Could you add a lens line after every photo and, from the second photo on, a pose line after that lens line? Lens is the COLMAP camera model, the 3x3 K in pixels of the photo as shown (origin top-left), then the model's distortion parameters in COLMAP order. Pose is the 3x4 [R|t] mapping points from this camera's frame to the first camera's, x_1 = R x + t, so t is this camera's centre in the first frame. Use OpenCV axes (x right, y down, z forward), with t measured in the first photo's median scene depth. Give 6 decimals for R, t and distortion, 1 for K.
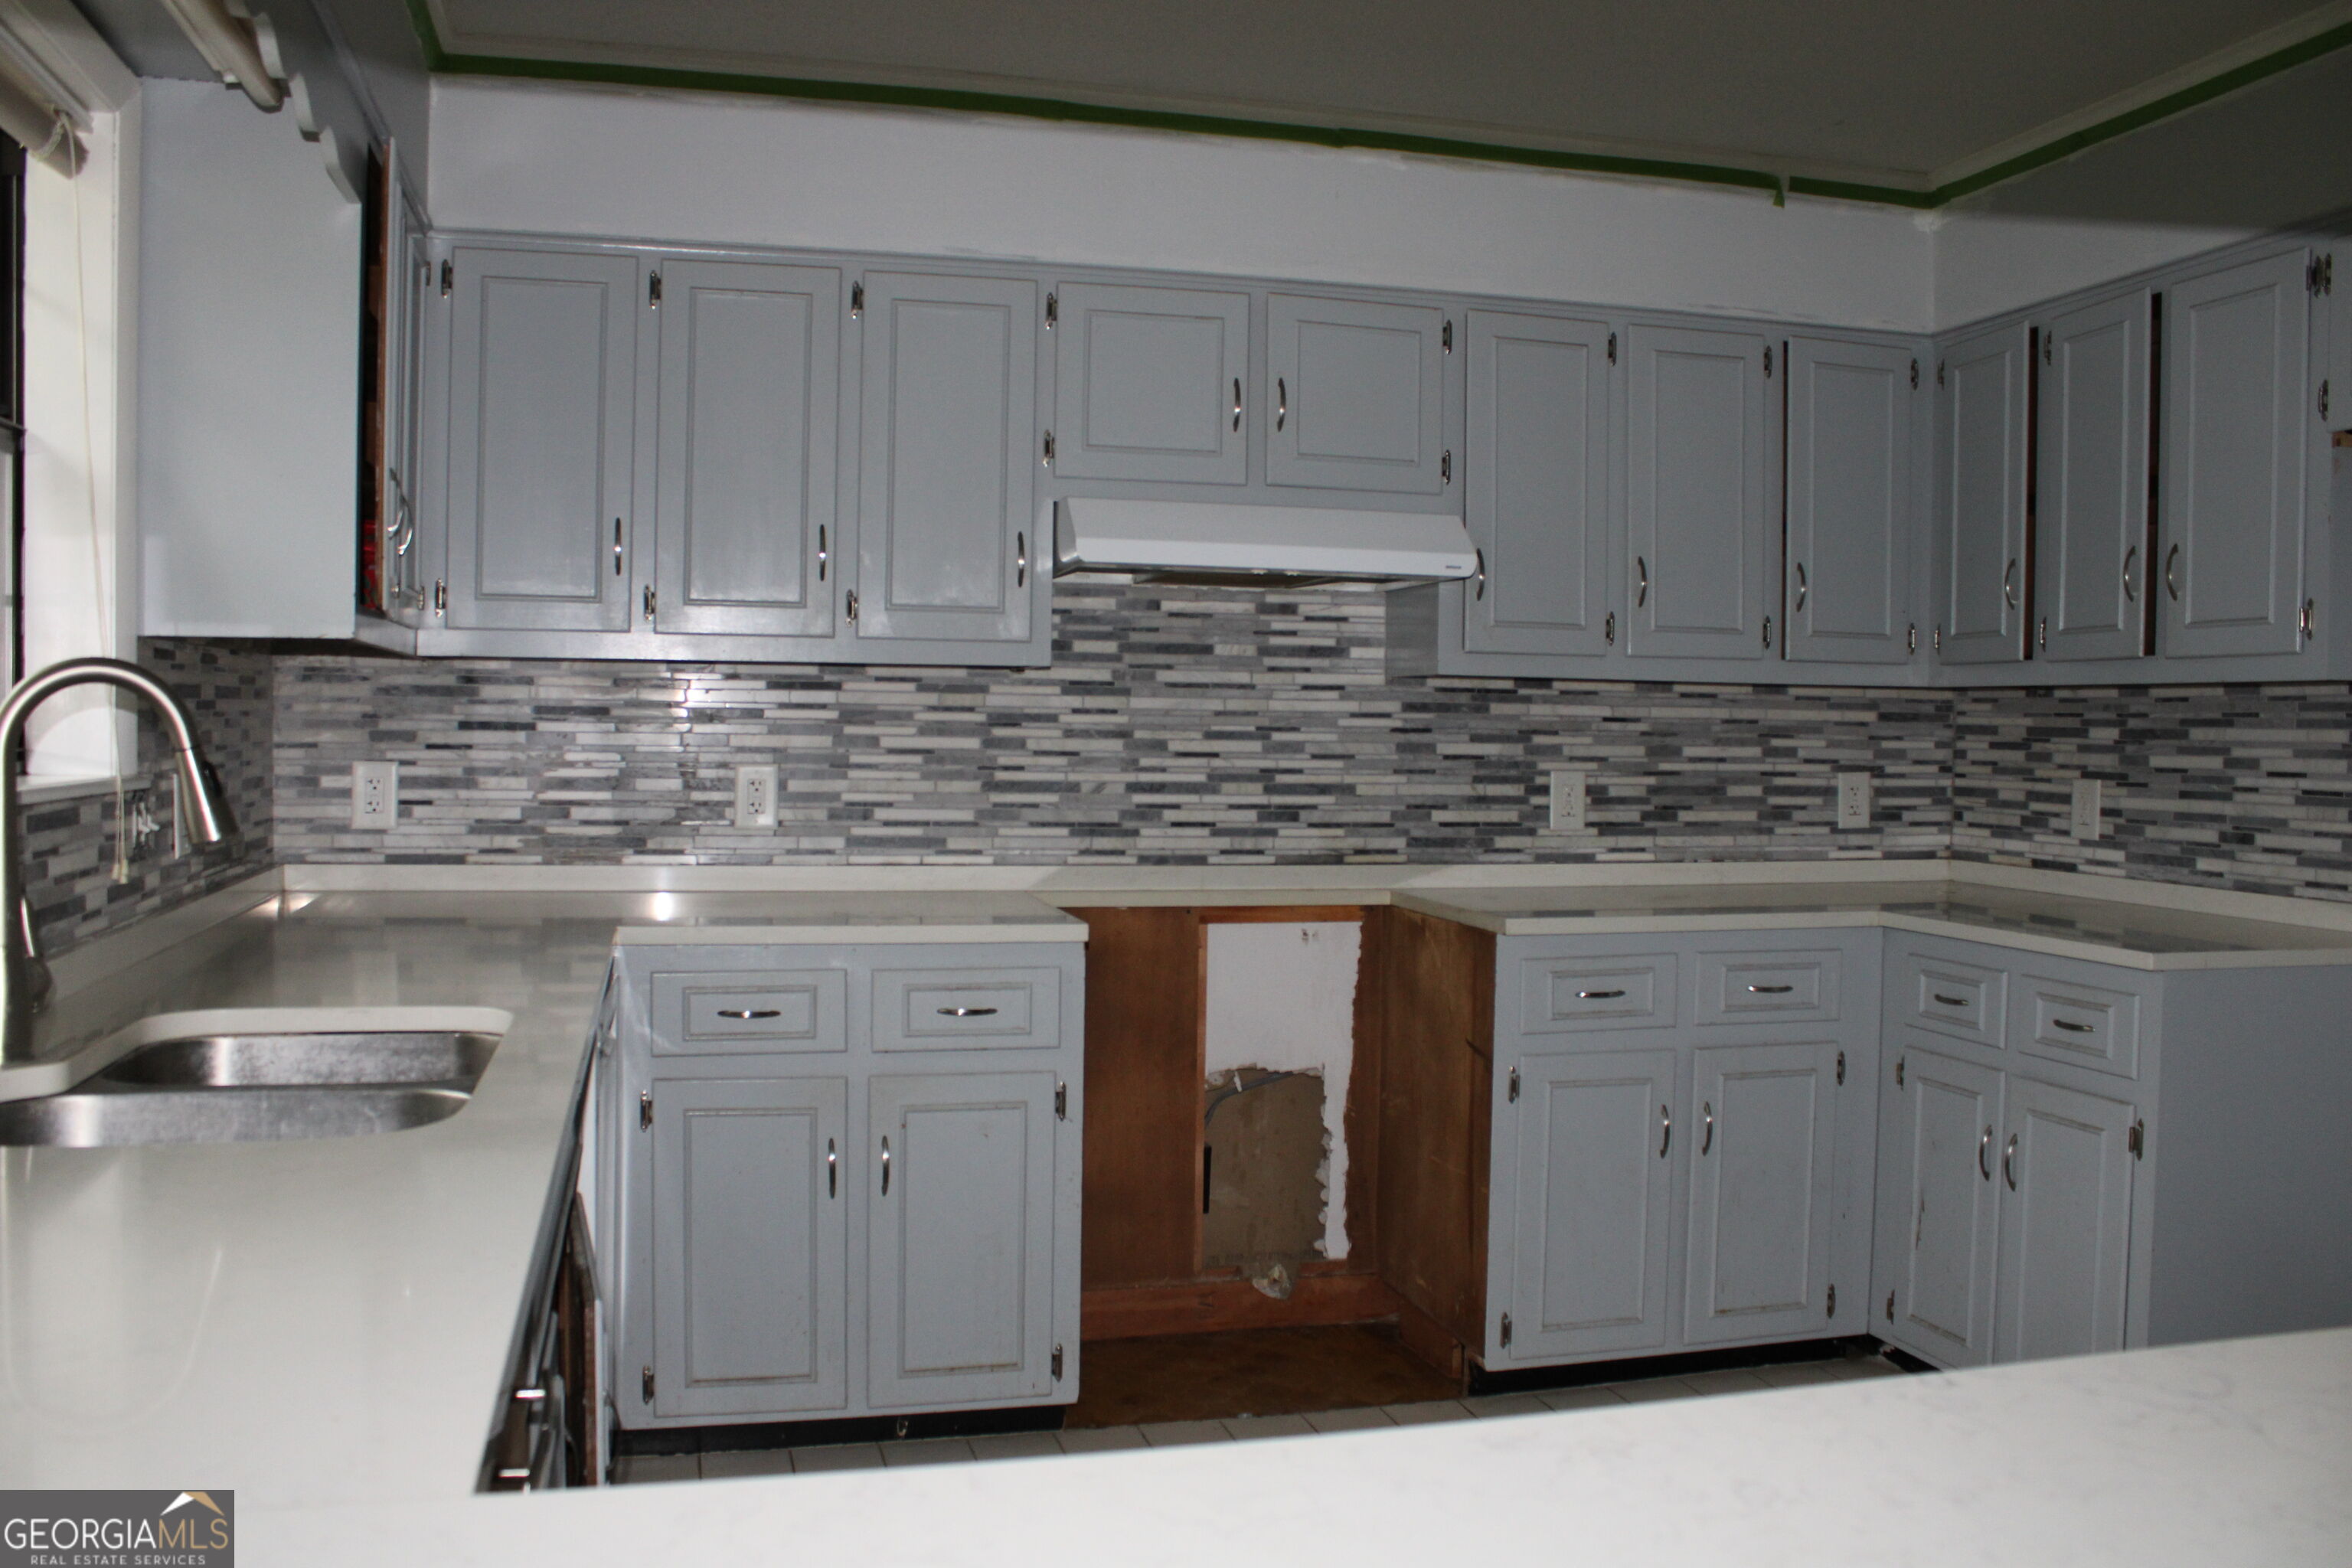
lens RADIAL K [[1943.3, 0, 1164.7], [0, 1943.3, 778.1], [0, 0, 1]] dist [-0.151740, 0.100376]
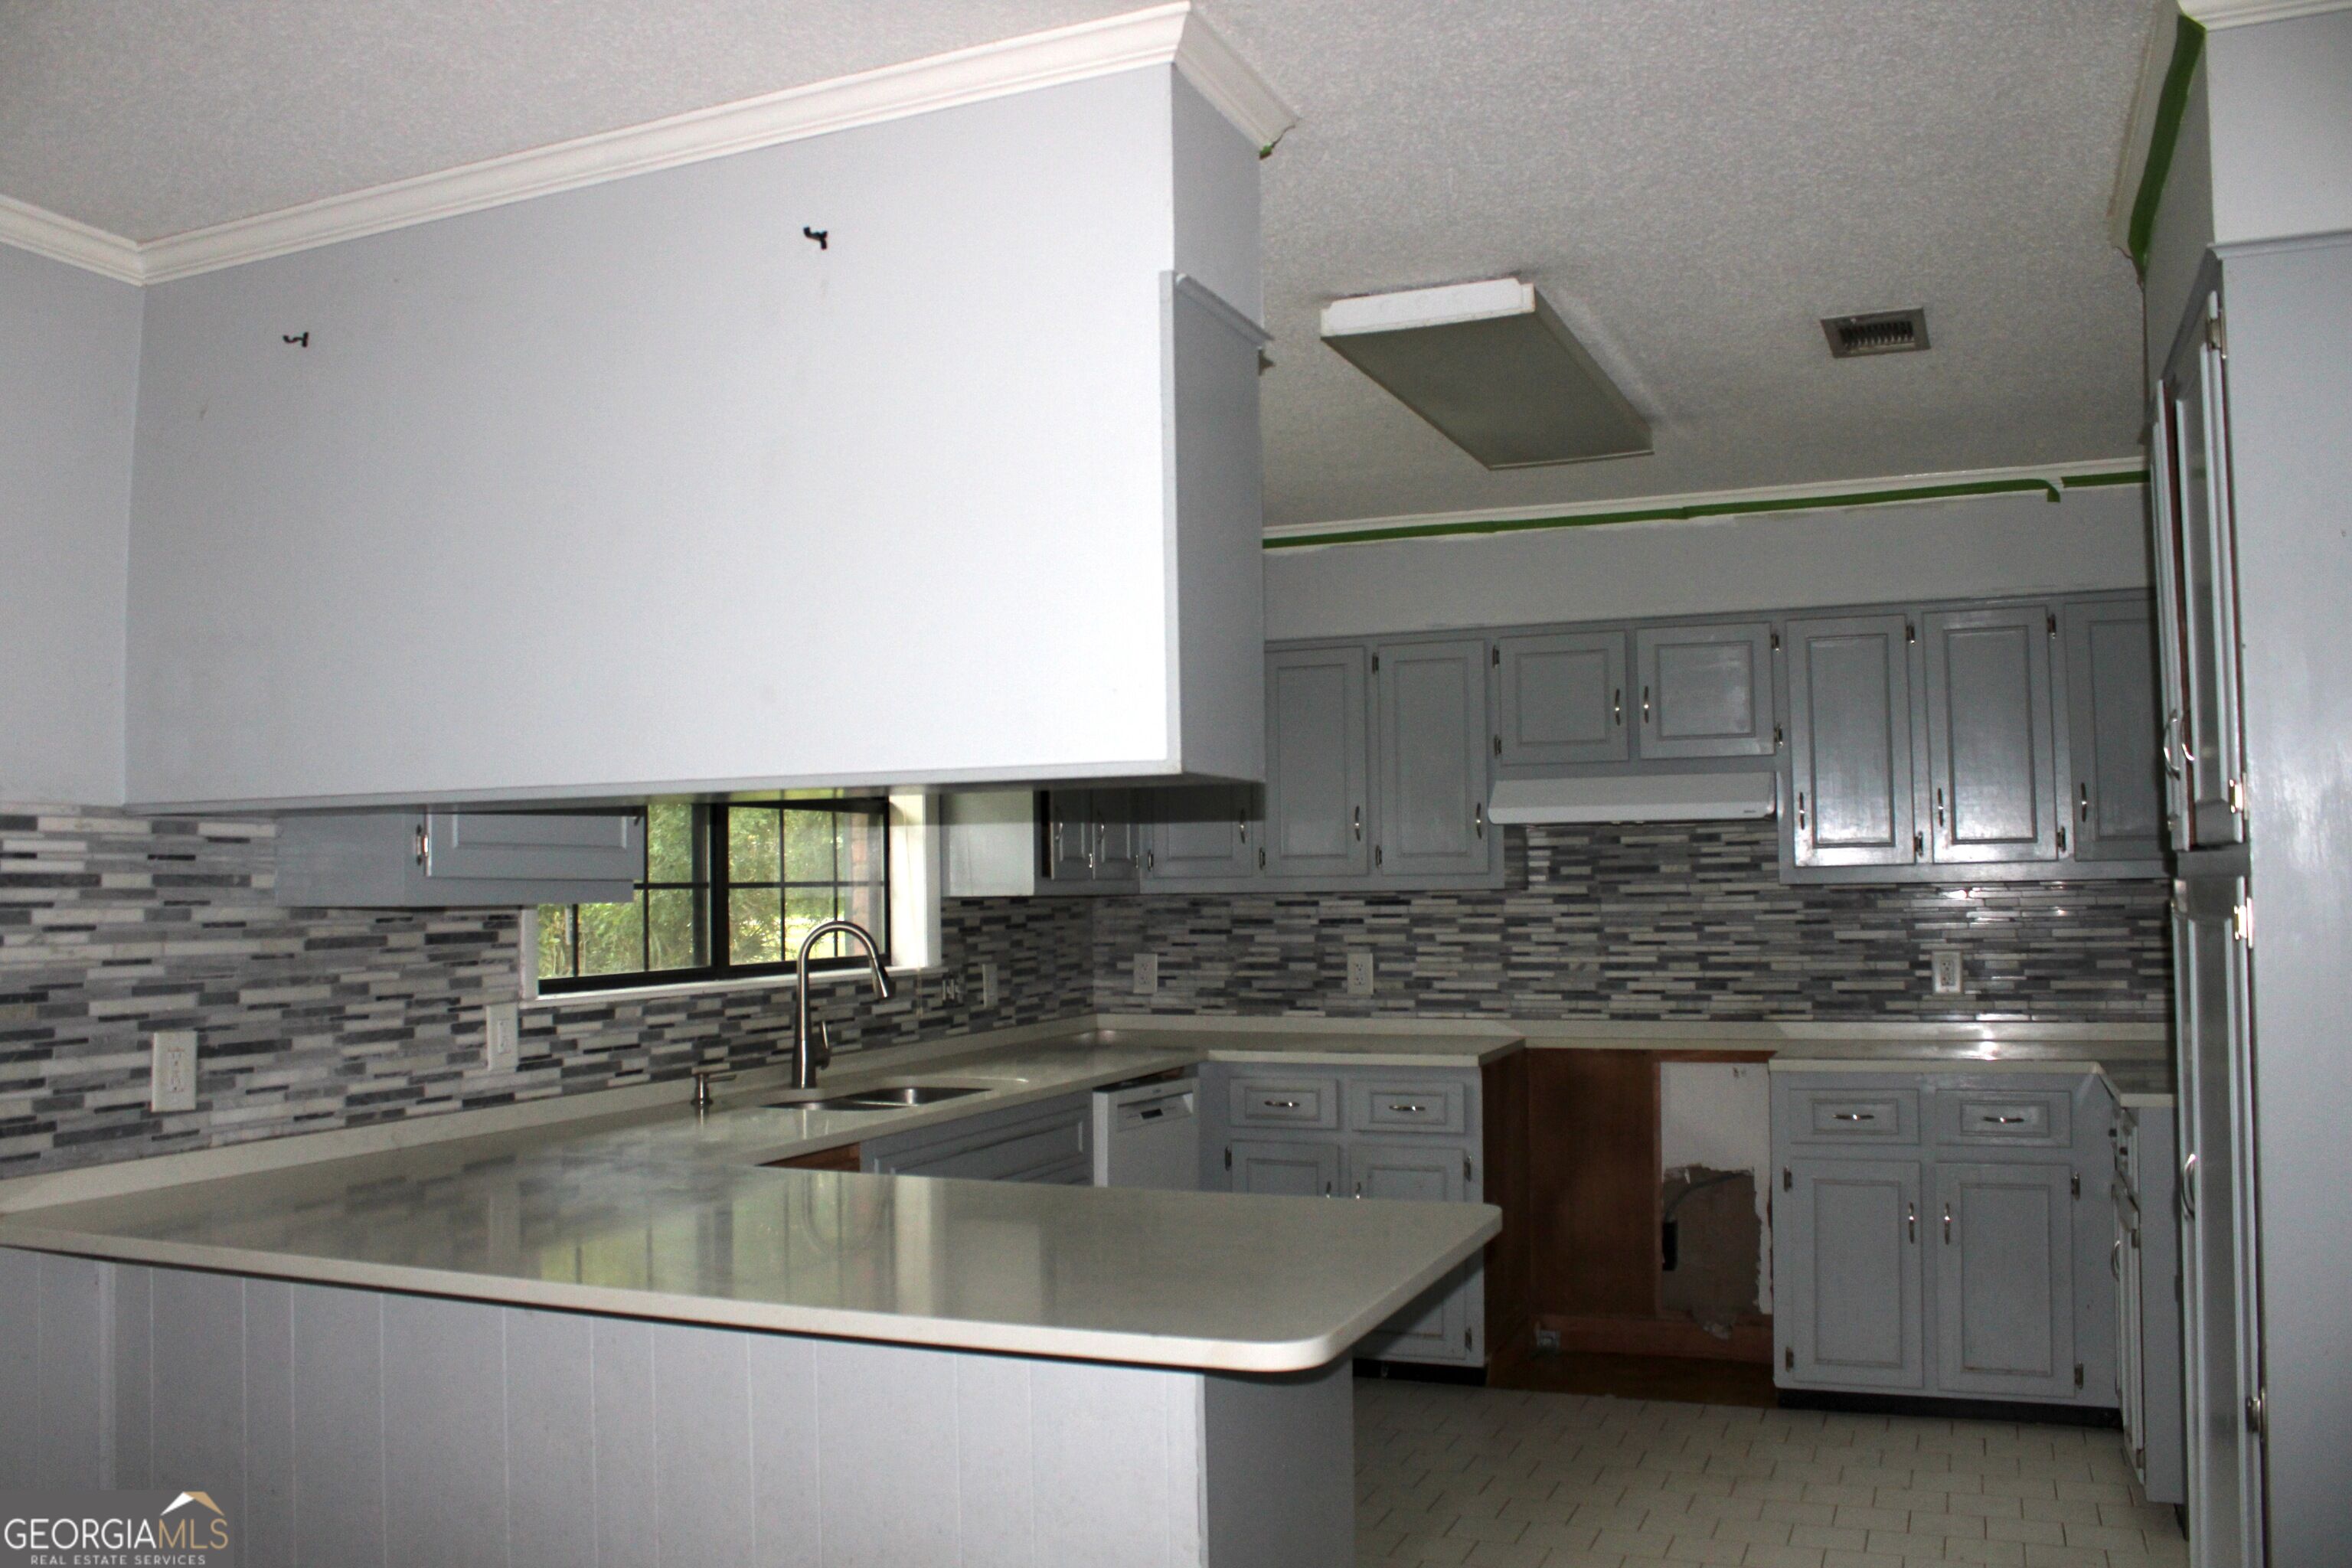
lens RADIAL K [[1943.3, 0, 1192.1], [0, 1943.3, 785.6], [0, 0, 1]] dist [-0.151740, 0.100376]
pose [[0.800935, -0.056001, -0.596126, 0.618077], [0.008640, 0.996594, -0.082013, -0.014629], [0.598689, 0.060537, 0.798691, -0.348275]]
